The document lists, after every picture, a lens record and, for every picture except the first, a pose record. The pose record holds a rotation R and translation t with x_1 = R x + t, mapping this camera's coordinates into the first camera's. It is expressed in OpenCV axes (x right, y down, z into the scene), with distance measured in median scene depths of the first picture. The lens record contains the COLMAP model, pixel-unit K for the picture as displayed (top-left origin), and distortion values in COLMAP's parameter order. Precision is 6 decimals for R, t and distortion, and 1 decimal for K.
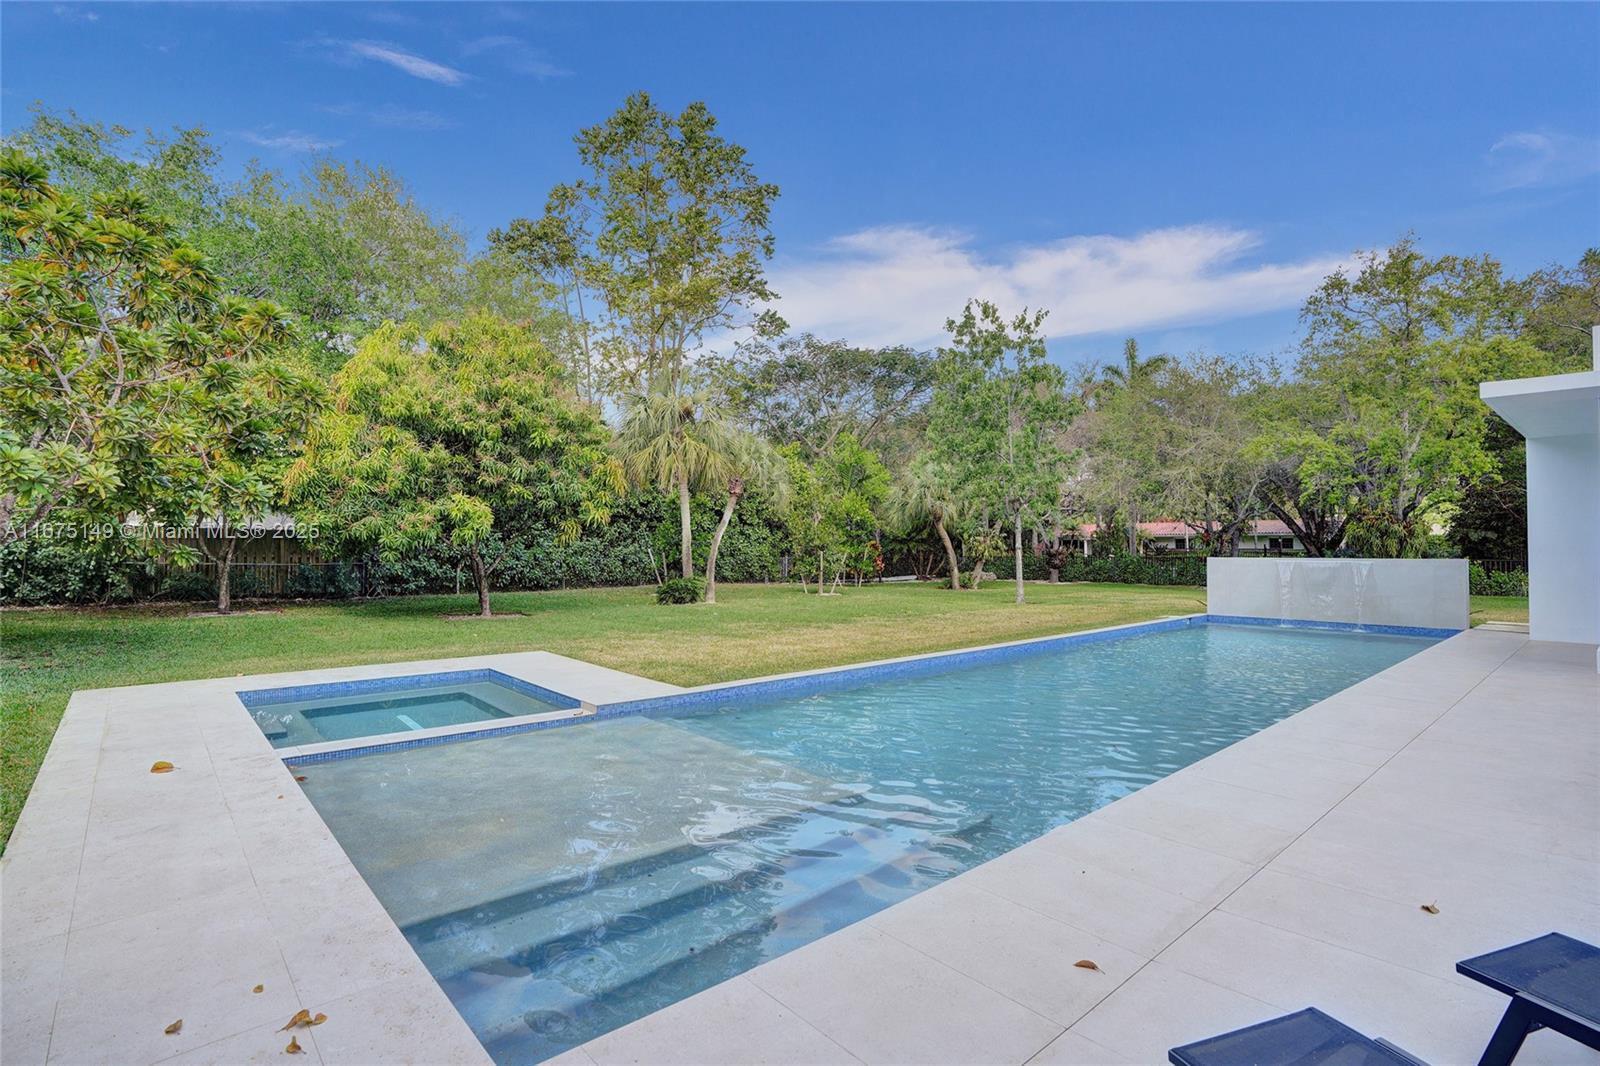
lens RADIAL K [[750.6, 0, 800.0], [0, 750.6, 533.0], [0, 0, 1]] dist [-0.012057, 0.000988]
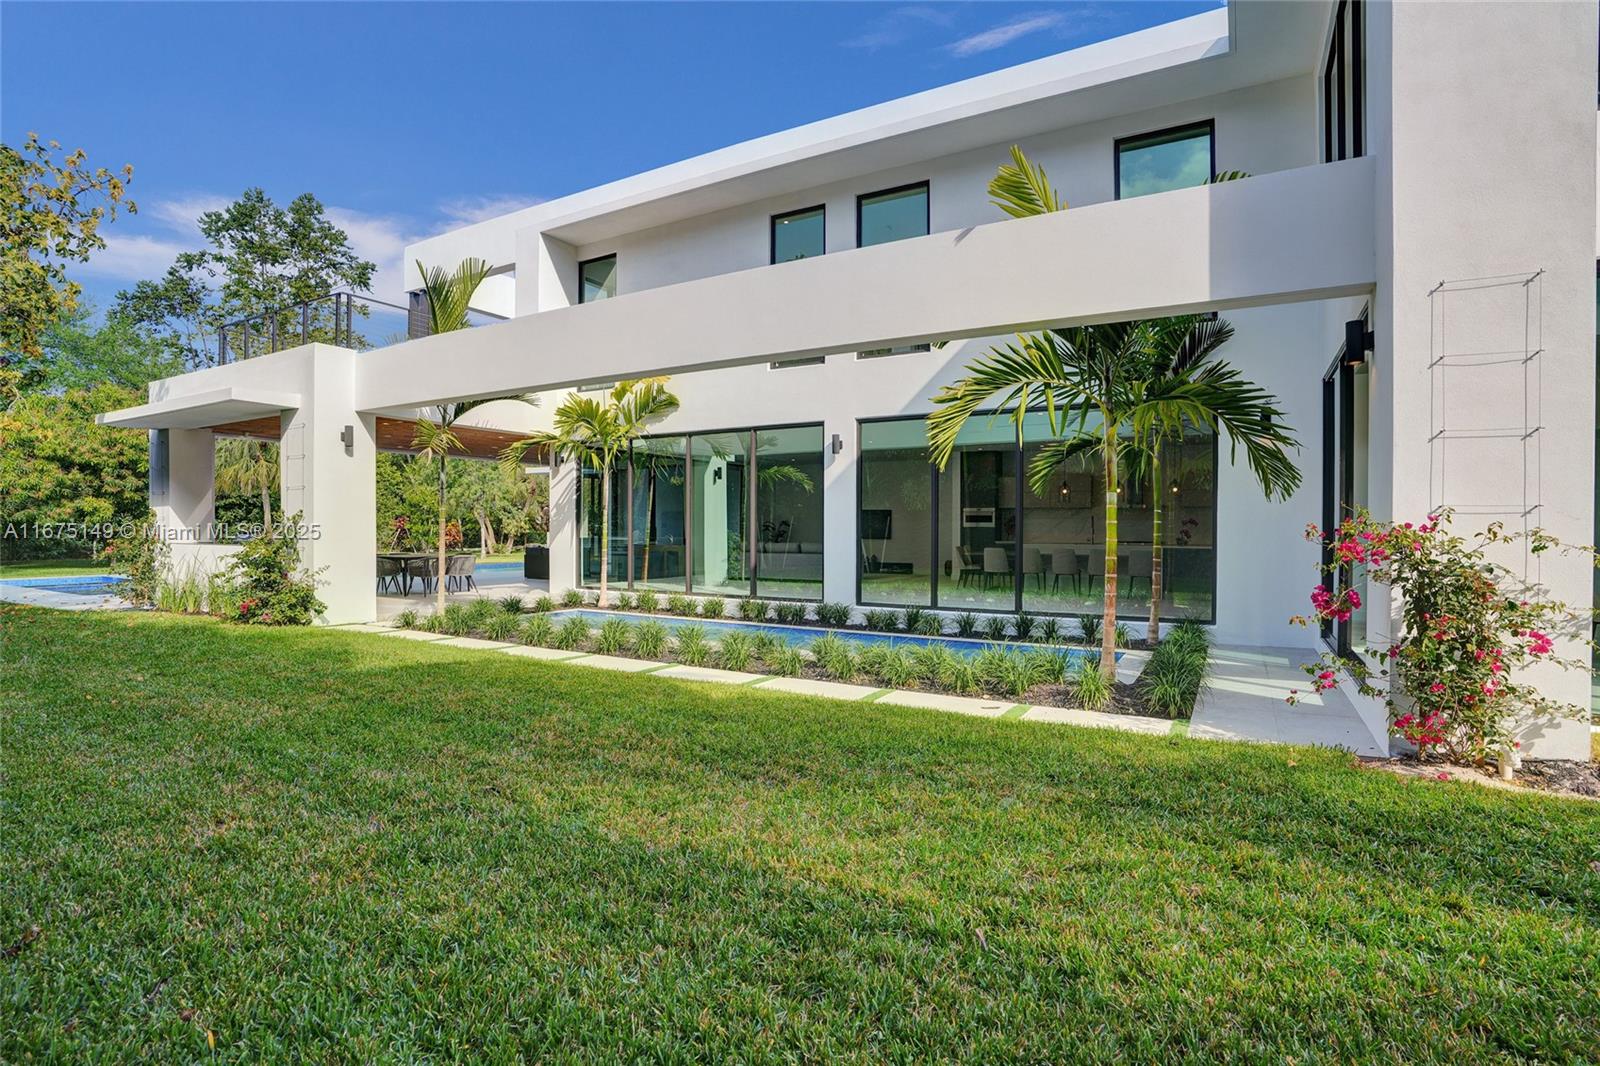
lens RADIAL K [[750.6, 0, 800.0], [0, 750.6, 533.0], [0, 0, 1]] dist [-0.012057, 0.000988]
pose [[0.946003, -0.002767, 0.324145, 0.578147], [-0.006065, 0.999637, 0.026231, -0.023954], [-0.324101, -0.026781, 0.945644, -1.238048]]
